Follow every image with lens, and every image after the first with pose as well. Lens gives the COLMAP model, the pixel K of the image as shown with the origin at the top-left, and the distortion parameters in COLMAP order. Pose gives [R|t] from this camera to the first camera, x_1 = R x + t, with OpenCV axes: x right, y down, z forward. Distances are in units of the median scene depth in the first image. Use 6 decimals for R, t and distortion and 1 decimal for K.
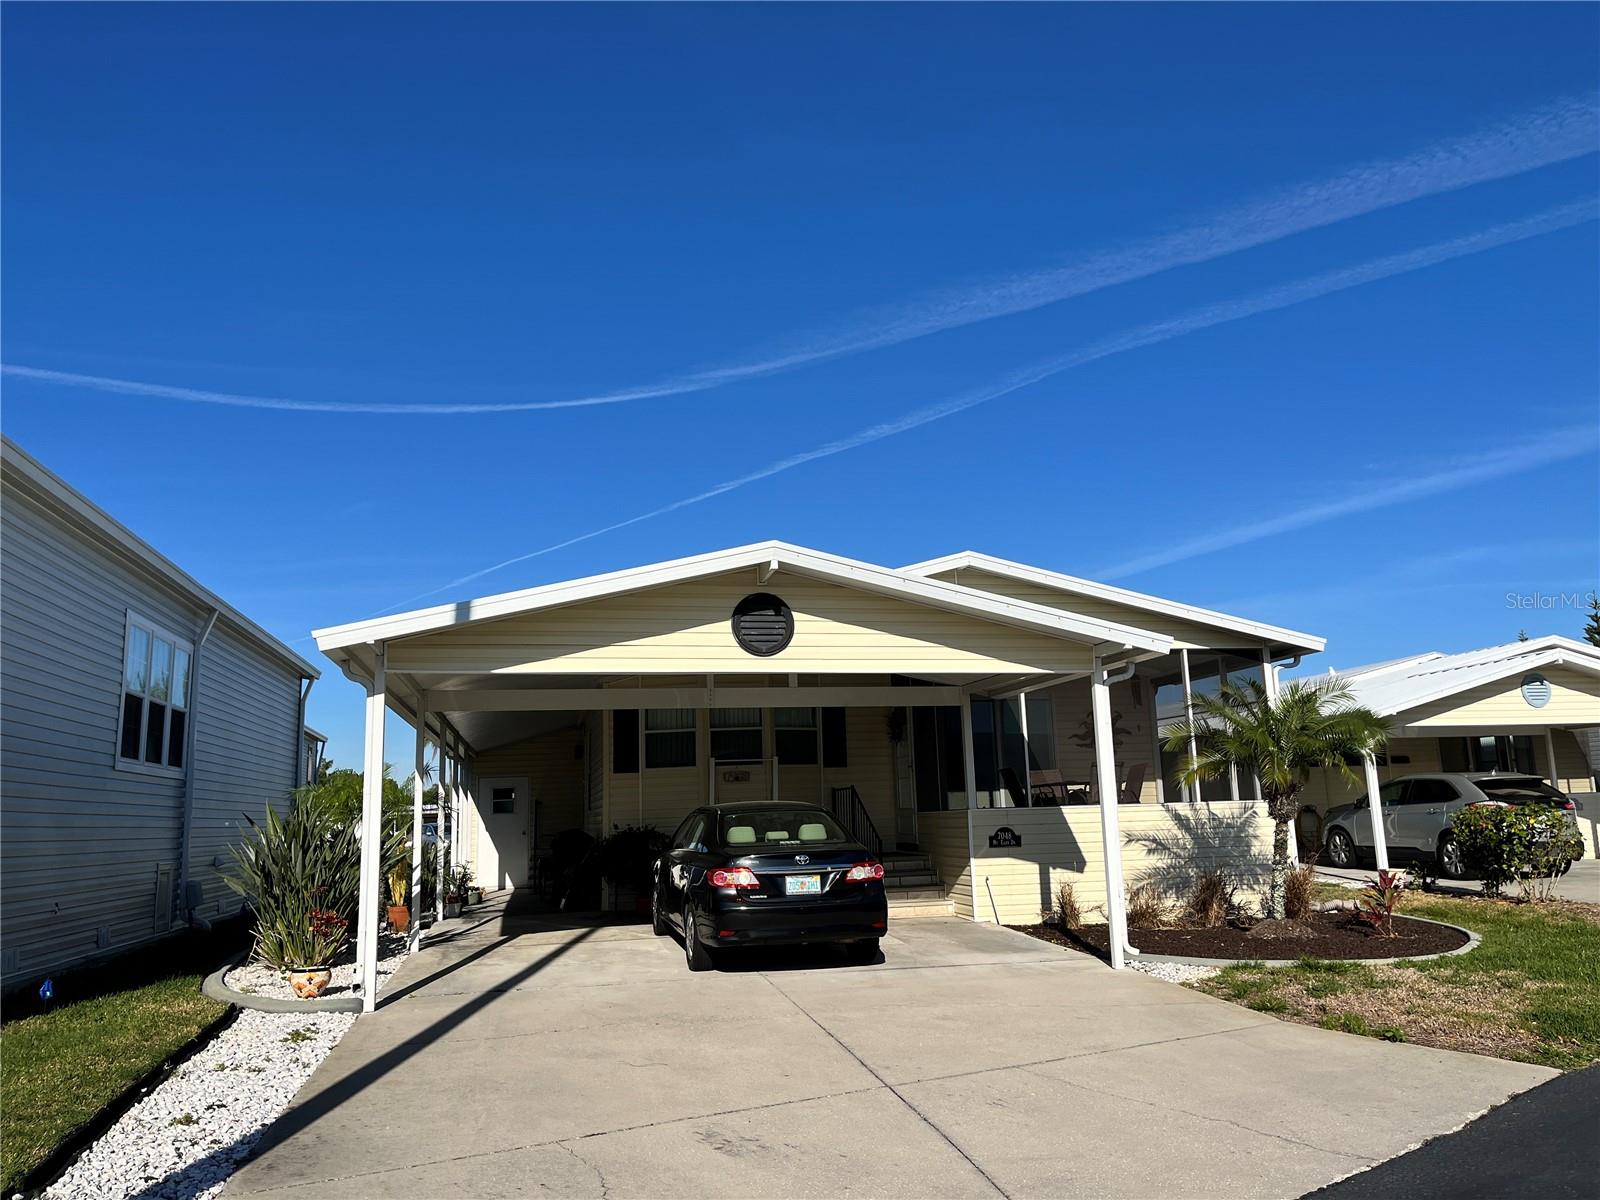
lens RADIAL K [[1224.0, 0, 797.5], [0, 1224.0, 606.0], [0, 0, 1]] dist [0.077946, -0.121067]
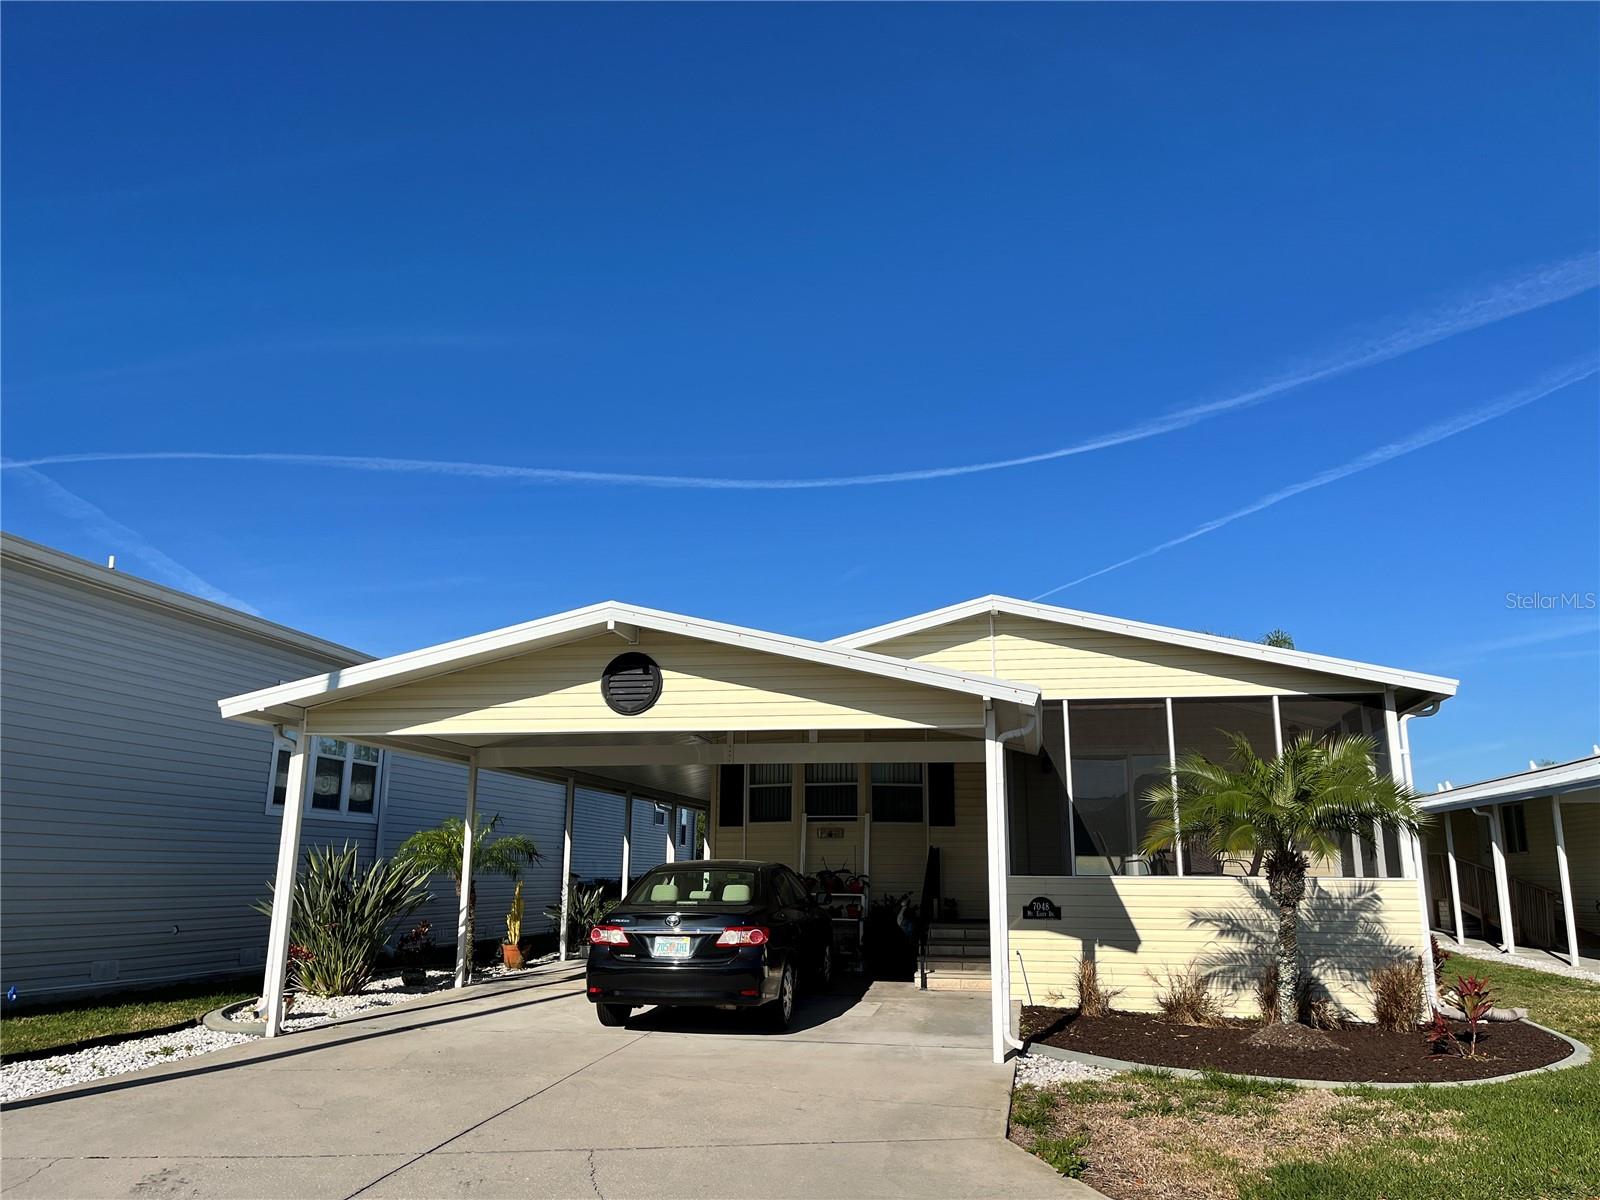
lens RADIAL K [[1207.0, 0, 797.4], [0, 1207.0, 602.4], [0, 0, 1]] dist [0.068484, -0.091266]
pose [[0.922308, -0.049495, -0.383272, 0.351428], [0.032234, 0.998161, -0.051334, 0.002709], [0.385108, 0.034992, 0.922208, 0.092706]]
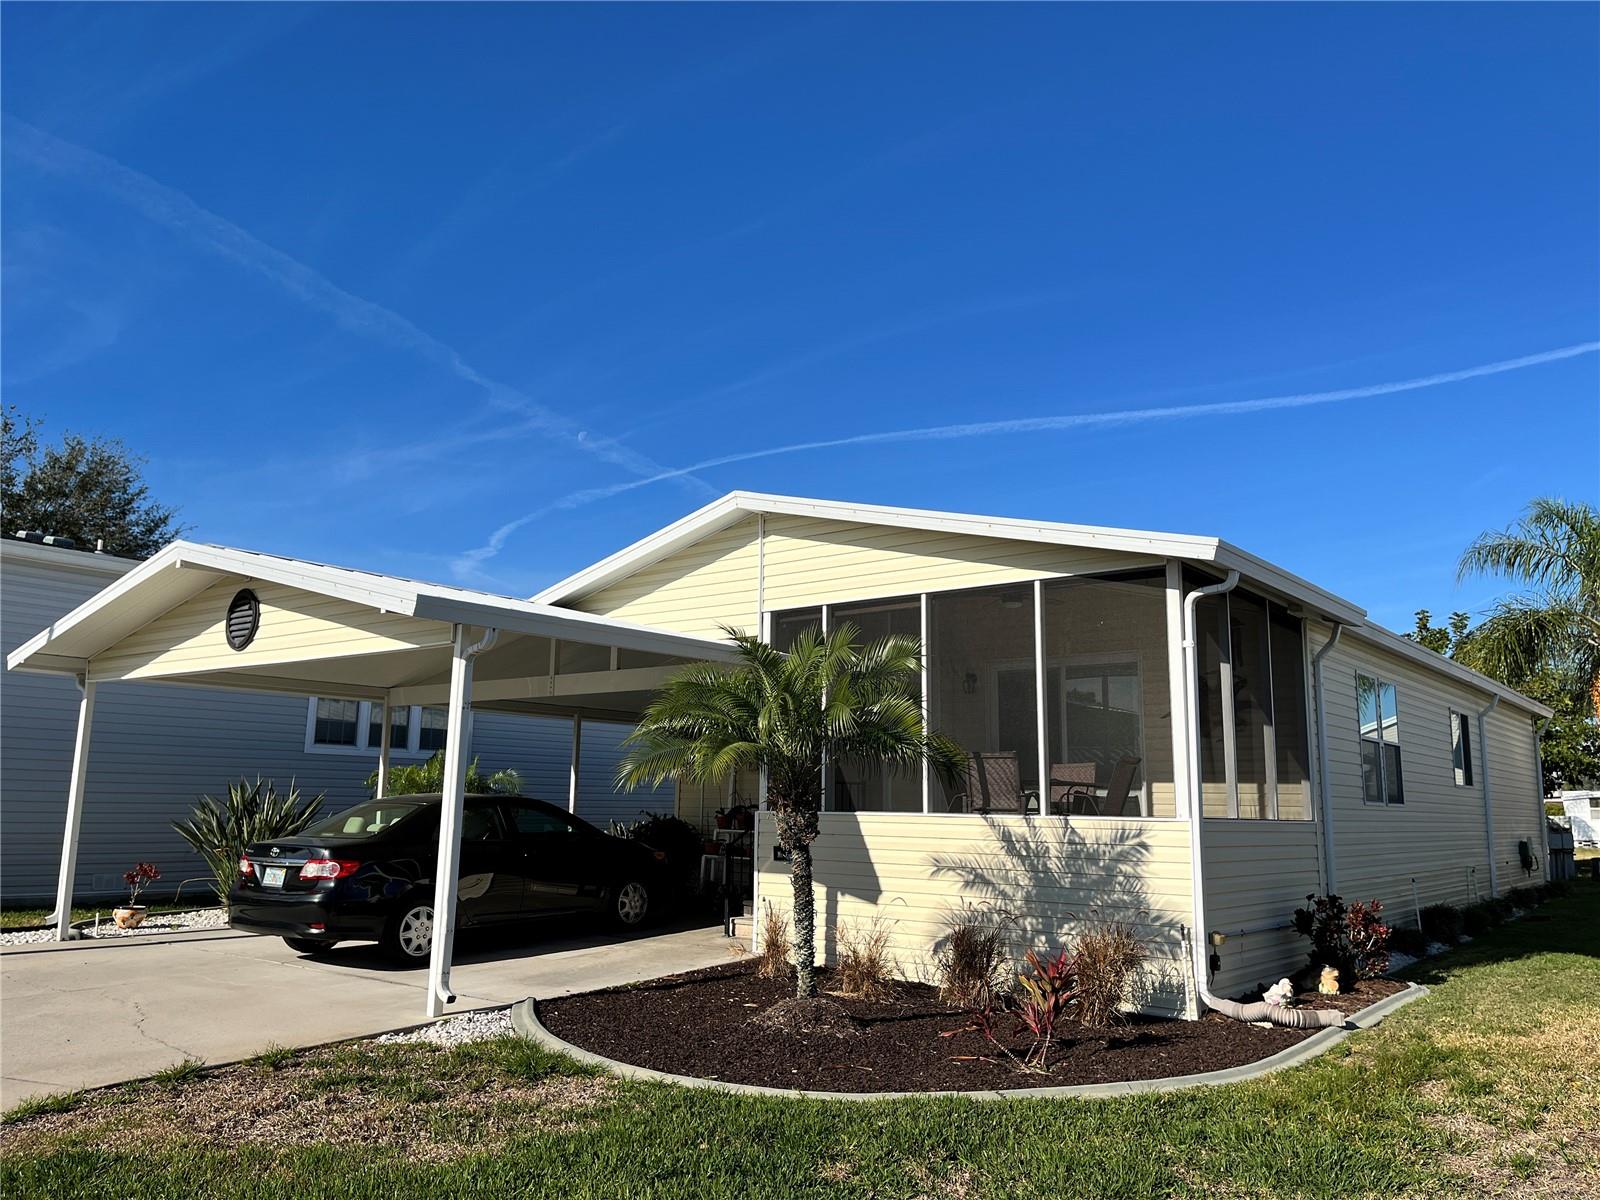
lens RADIAL K [[1182.3, 0, 800.0], [0, 1182.3, 600.0], [0, 0, 1]] dist [0.033960, 0.001408]
pose [[0.633548, -0.092531, -0.768151, 0.749935], [0.096378, 0.994528, -0.040310, 0.060717], [0.767677, -0.048495, 0.638999, 0.522754]]
